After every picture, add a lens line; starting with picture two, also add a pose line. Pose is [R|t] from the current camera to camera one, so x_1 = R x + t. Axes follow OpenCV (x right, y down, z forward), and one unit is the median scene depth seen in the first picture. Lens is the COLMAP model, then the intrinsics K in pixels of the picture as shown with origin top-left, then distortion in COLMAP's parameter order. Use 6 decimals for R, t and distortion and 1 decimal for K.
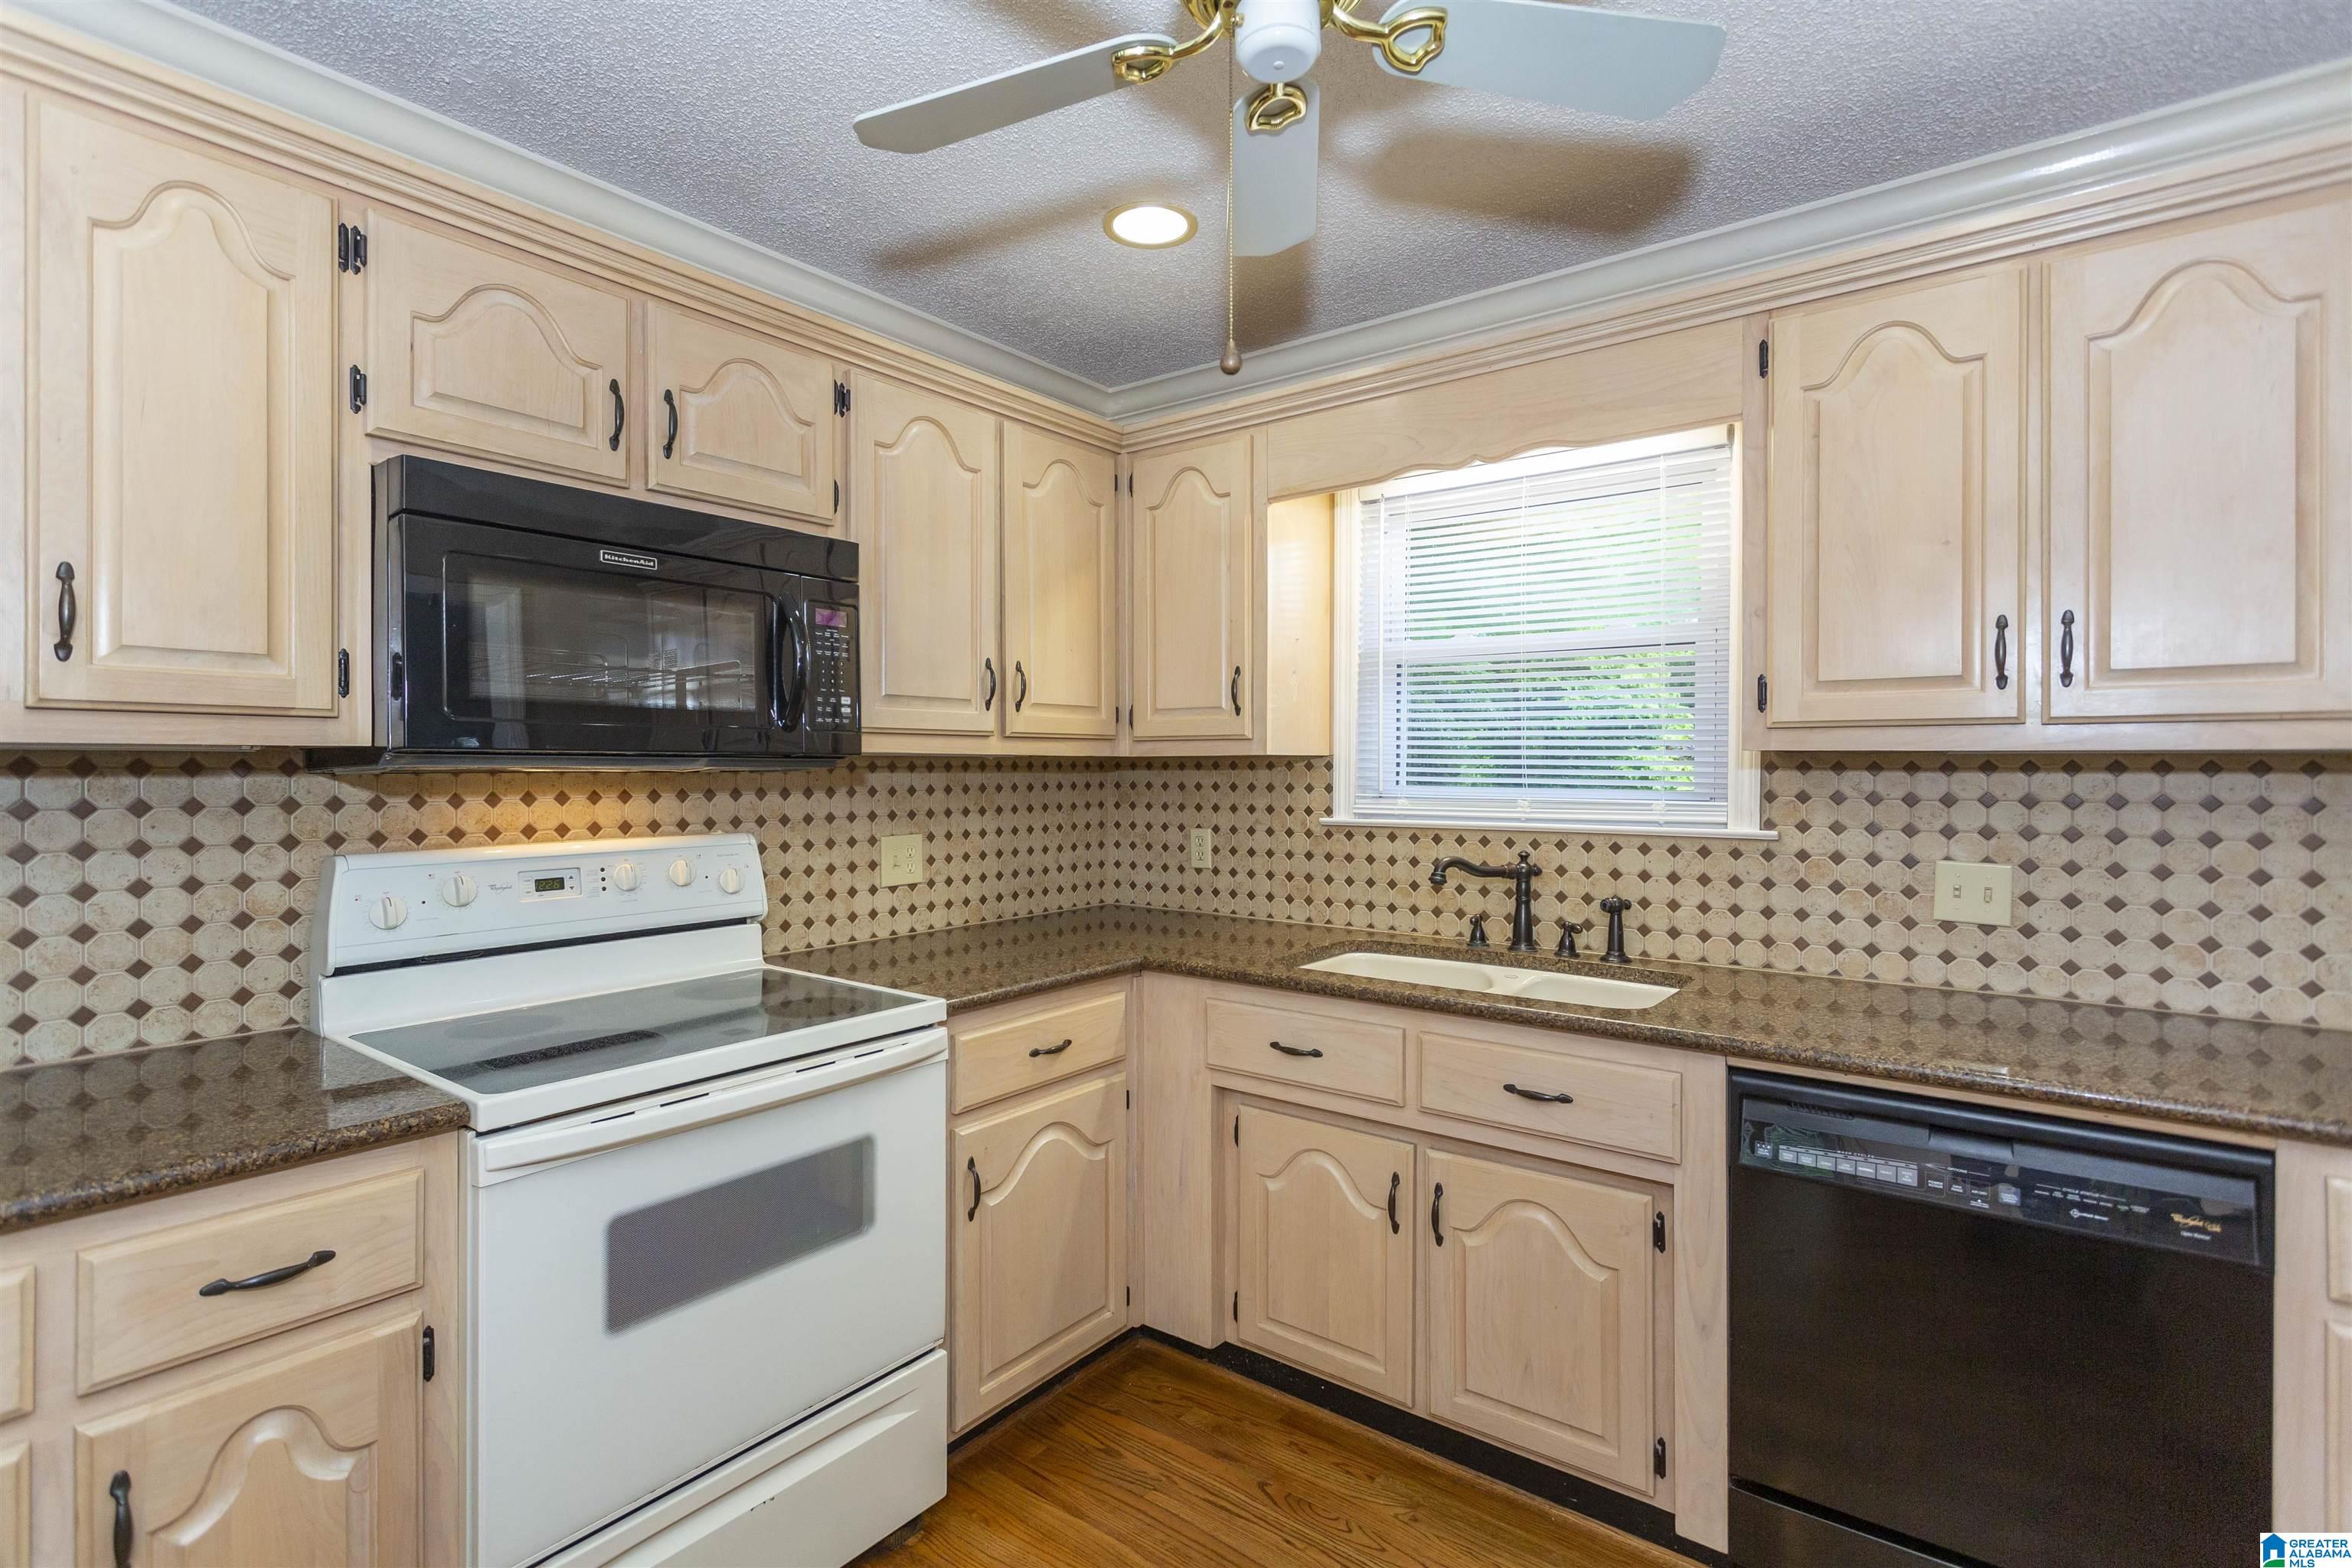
lens RADIAL K [[1132.4, 0, 1124.7], [0, 1132.4, 764.6], [0, 0, 1]] dist [0.001825, 0.003775]
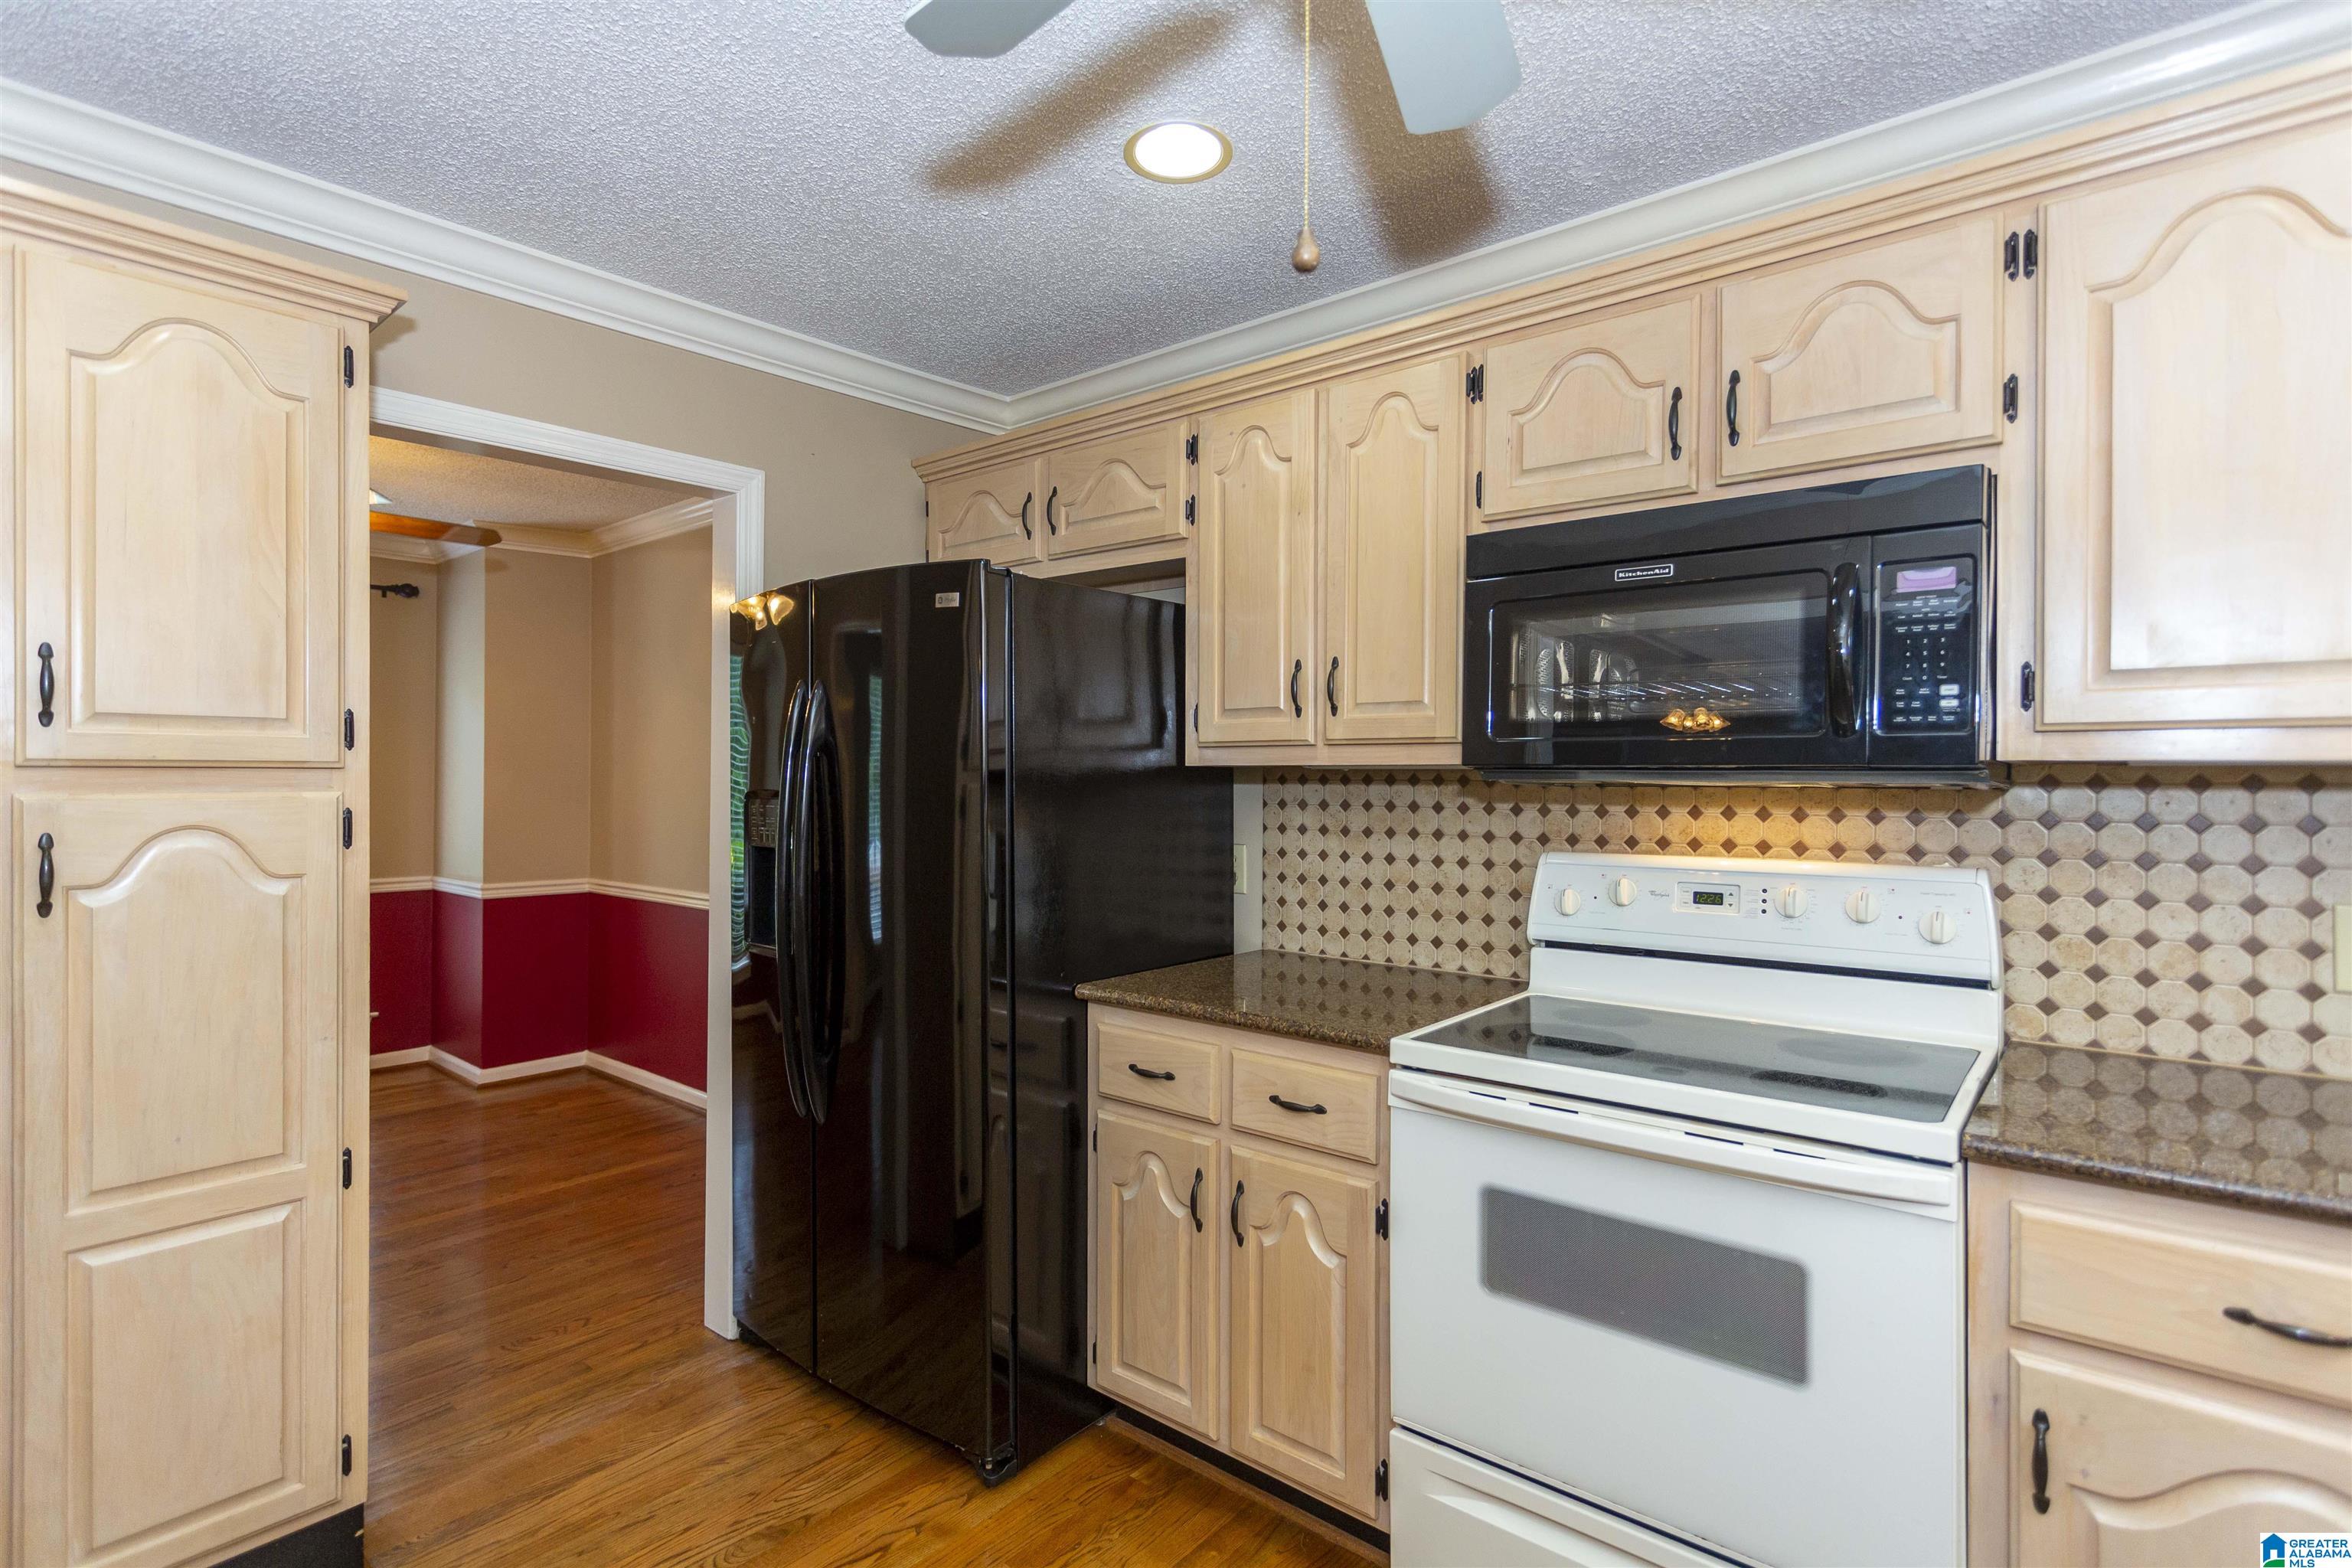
lens RADIAL K [[1132.4, 0, 1217.5], [0, 1132.4, 782.5], [0, 0, 1]] dist [0.001825, 0.003775]
pose [[-0.006393, 0.002594, -0.999976, 0.462228], [-0.003048, 0.999992, 0.002613, 0.001527], [0.999975, 0.003064, -0.006385, 0.520632]]
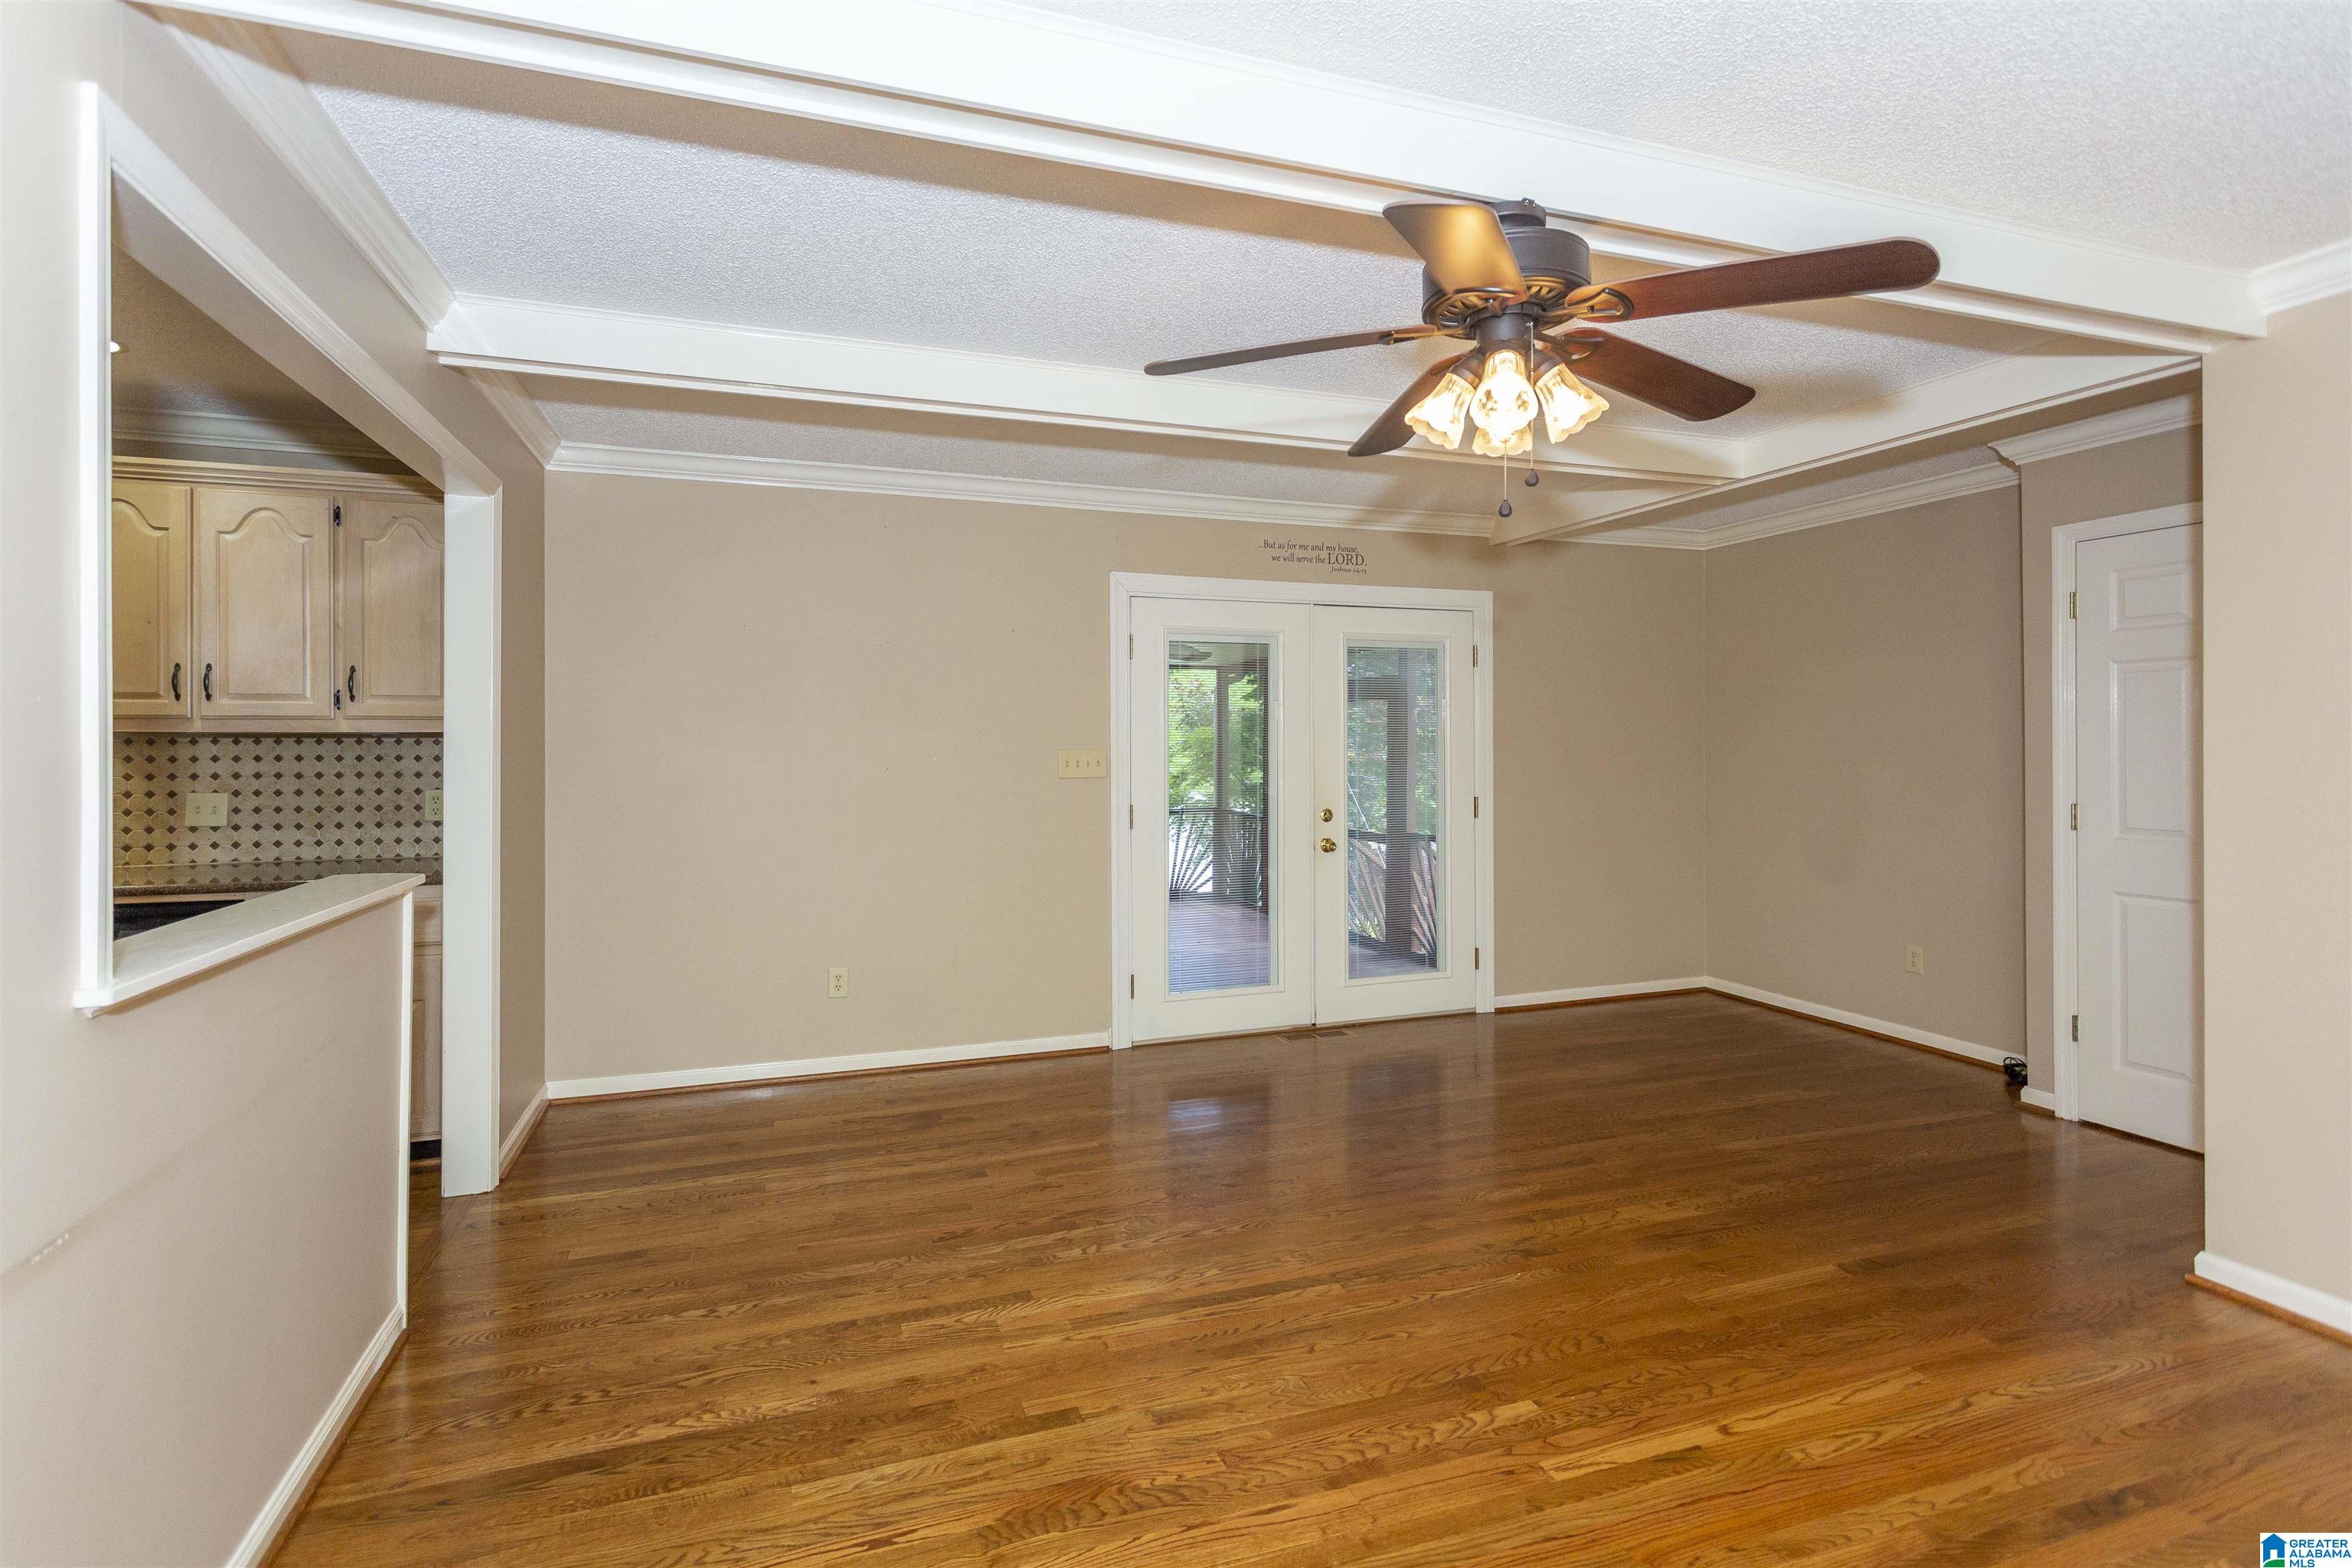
lens RADIAL K [[1132.4, 0, 1191.8], [0, 1132.4, 745.3], [0, 0, 1]] dist [0.001825, 0.003775]
pose [[0.522313, -0.001553, 0.852752, 0.012351], [0.002916, 0.999996, 0.000035, 0.012741], [-0.852749, 0.002468, 0.522316, -1.222206]]
